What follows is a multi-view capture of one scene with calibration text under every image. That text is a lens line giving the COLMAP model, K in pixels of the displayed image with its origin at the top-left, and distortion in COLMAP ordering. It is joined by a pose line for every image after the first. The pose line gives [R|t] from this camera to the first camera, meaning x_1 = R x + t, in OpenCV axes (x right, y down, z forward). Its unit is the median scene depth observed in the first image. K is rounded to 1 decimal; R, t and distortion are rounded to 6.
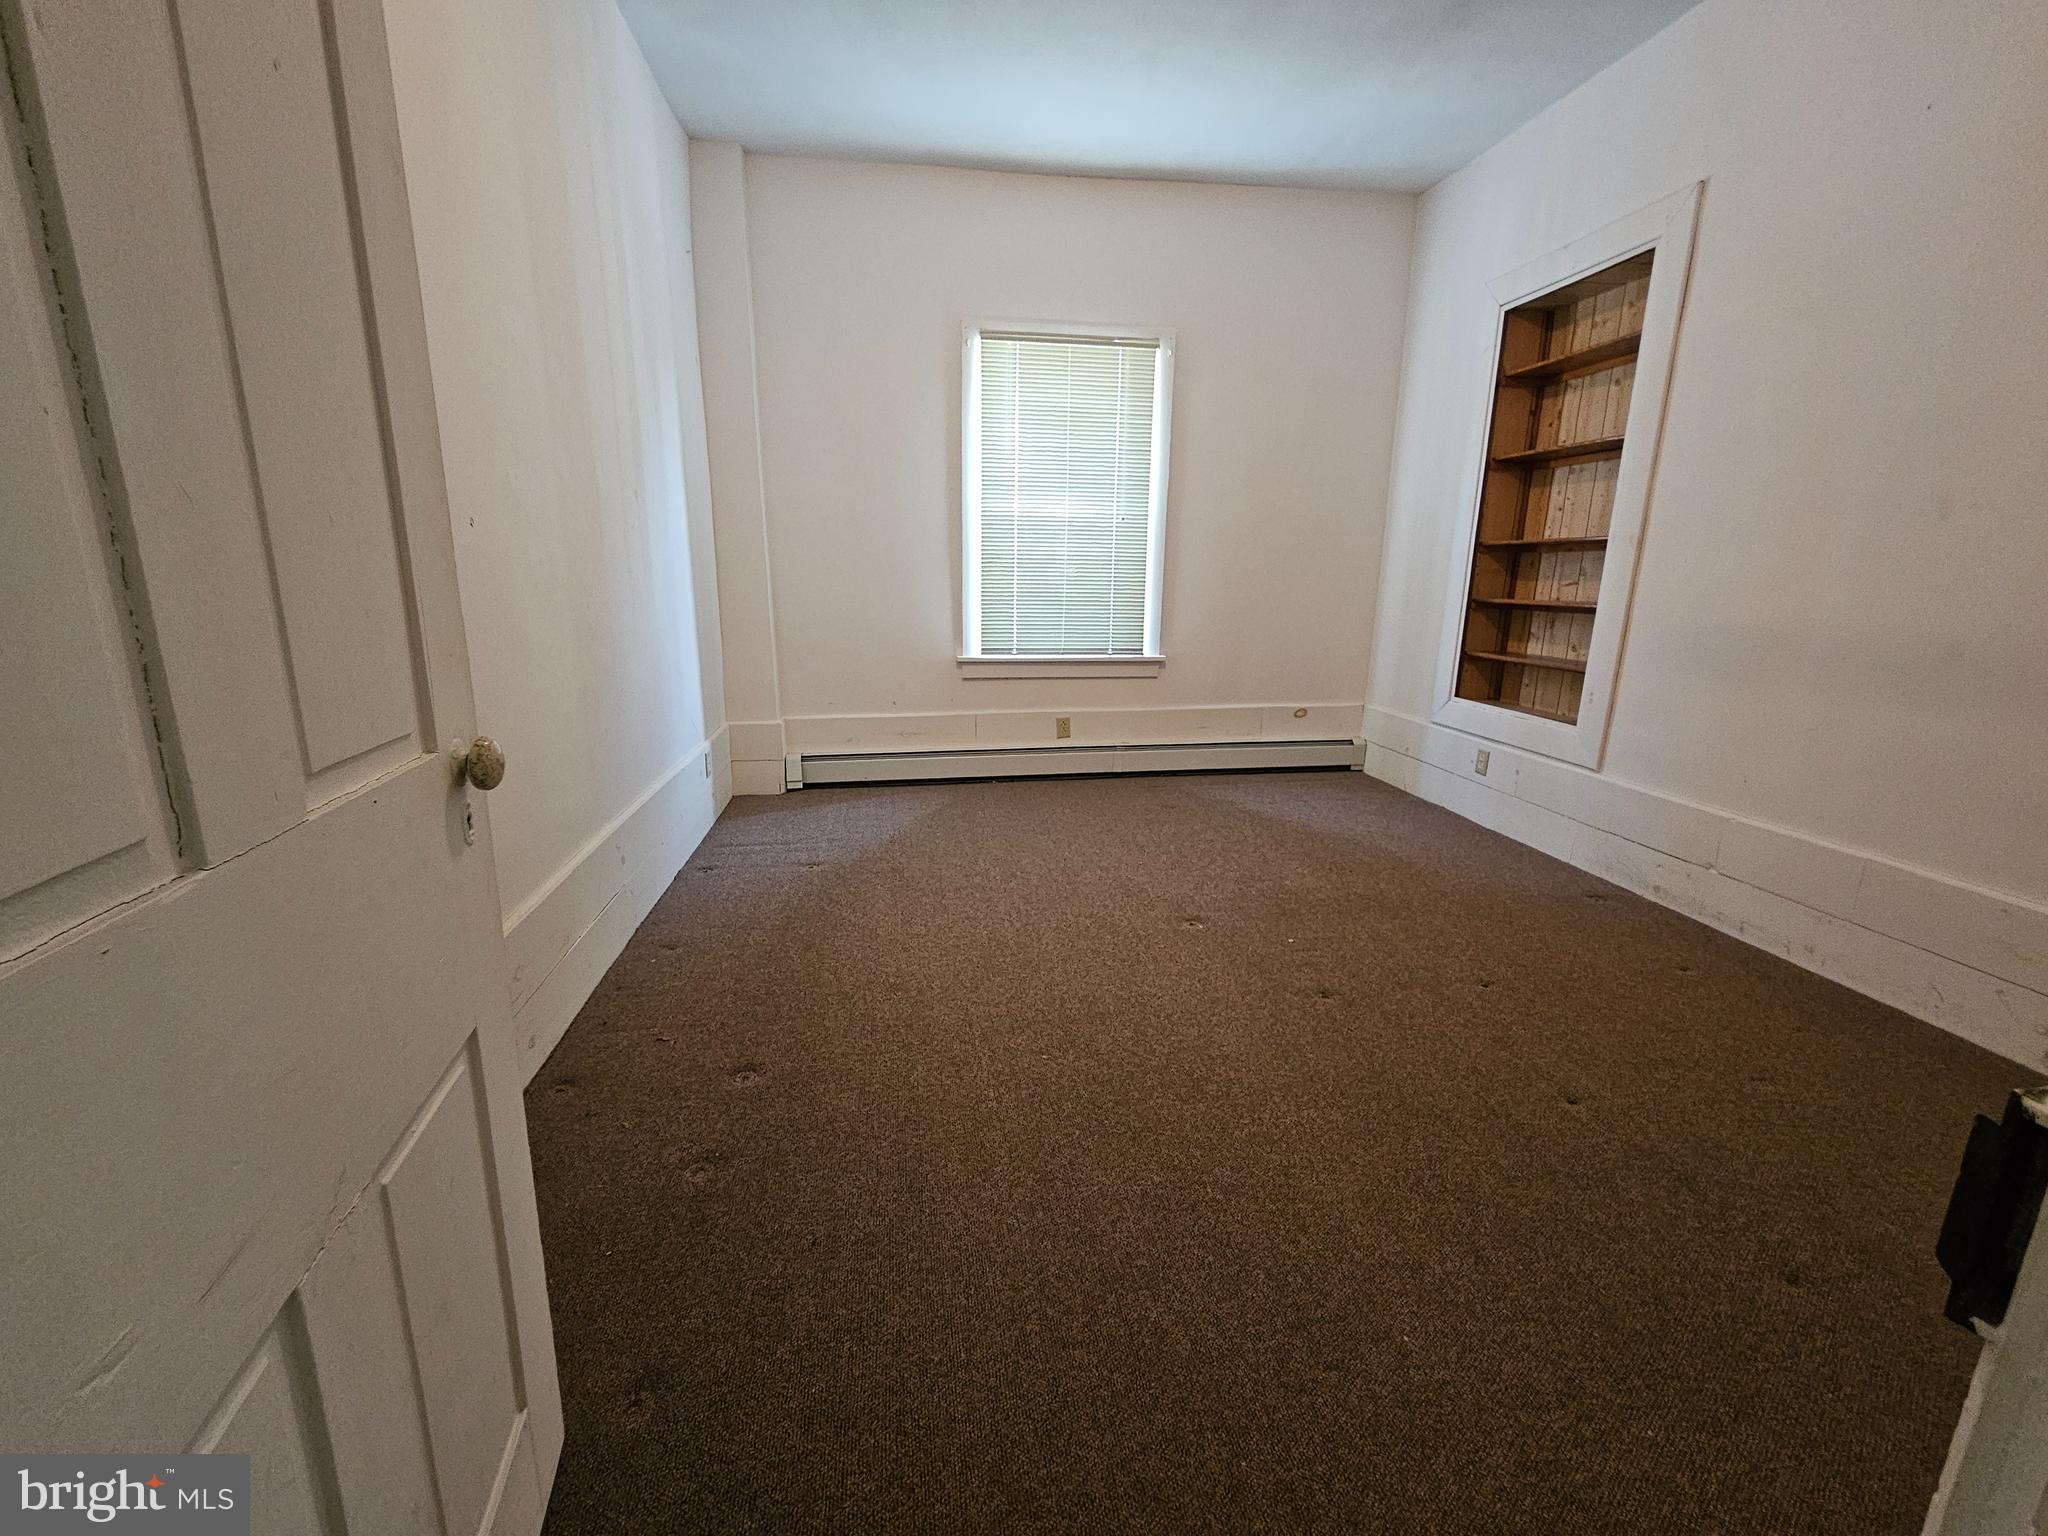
lens RADIAL K [[846.4, 0, 1024.0], [0, 846.4, 768.0], [0, 0, 1]] dist [-0.007026, 0.000107]
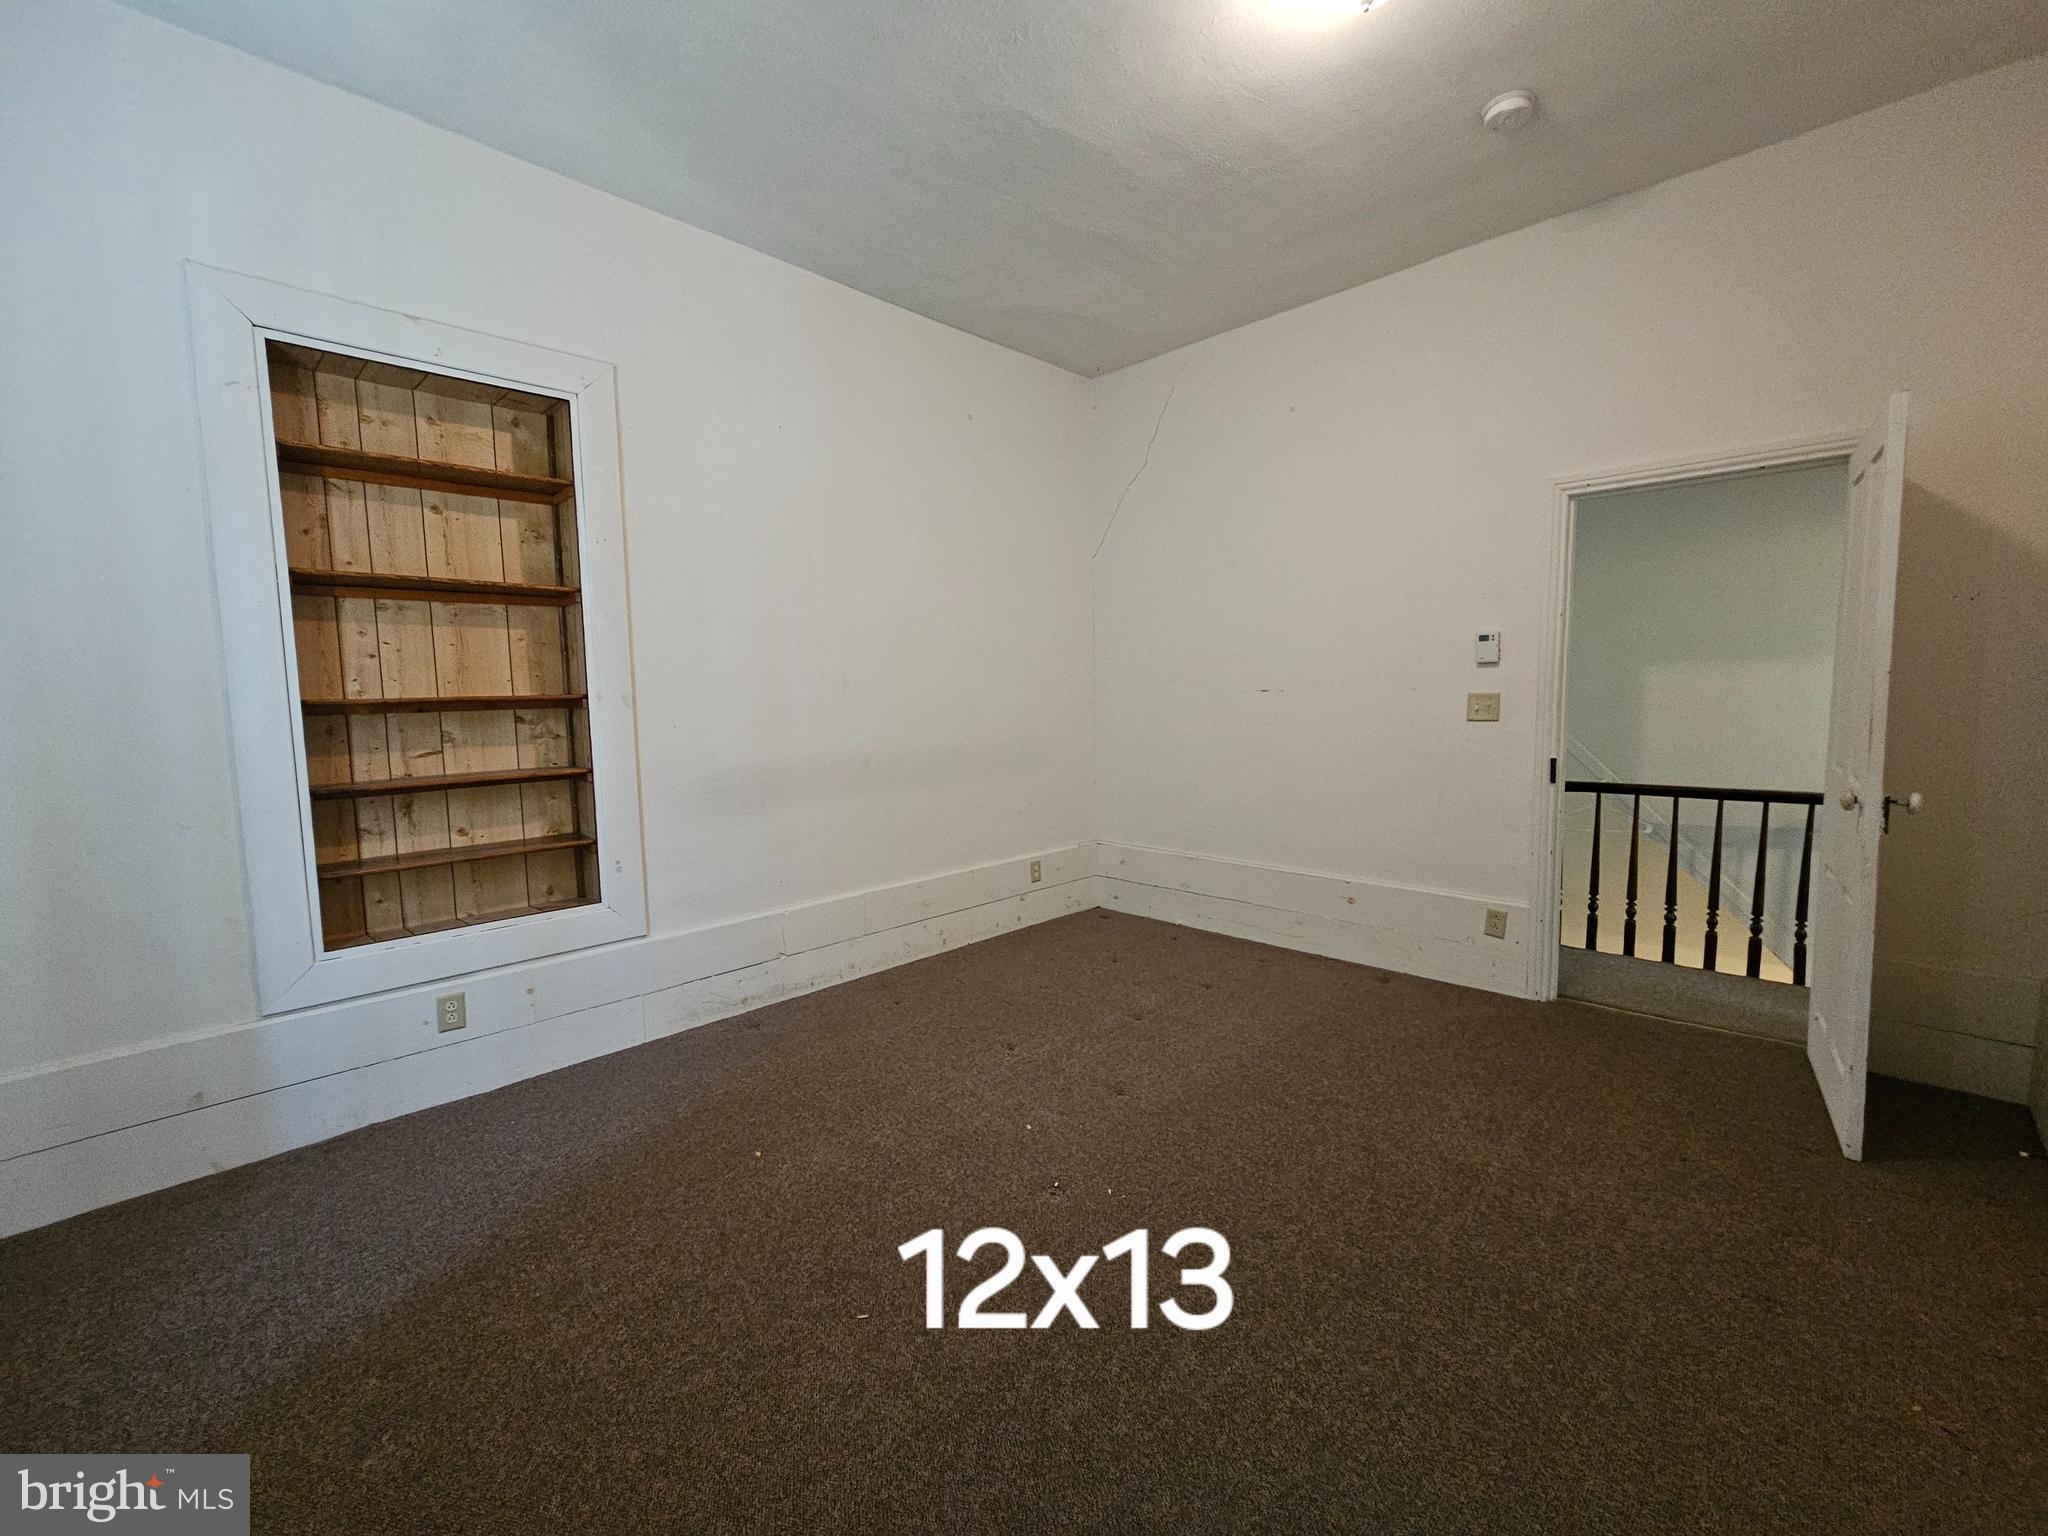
lens RADIAL K [[846.4, 0, 1024.0], [0, 846.4, 768.0], [0, 0, 1]] dist [-0.007026, 0.000107]
pose [[-0.609208, -0.070226, 0.789895, -0.273292], [0.194279, 0.952500, 0.234520, -0.272031], [-0.768844, 0.296331, -0.566627, 0.992715]]
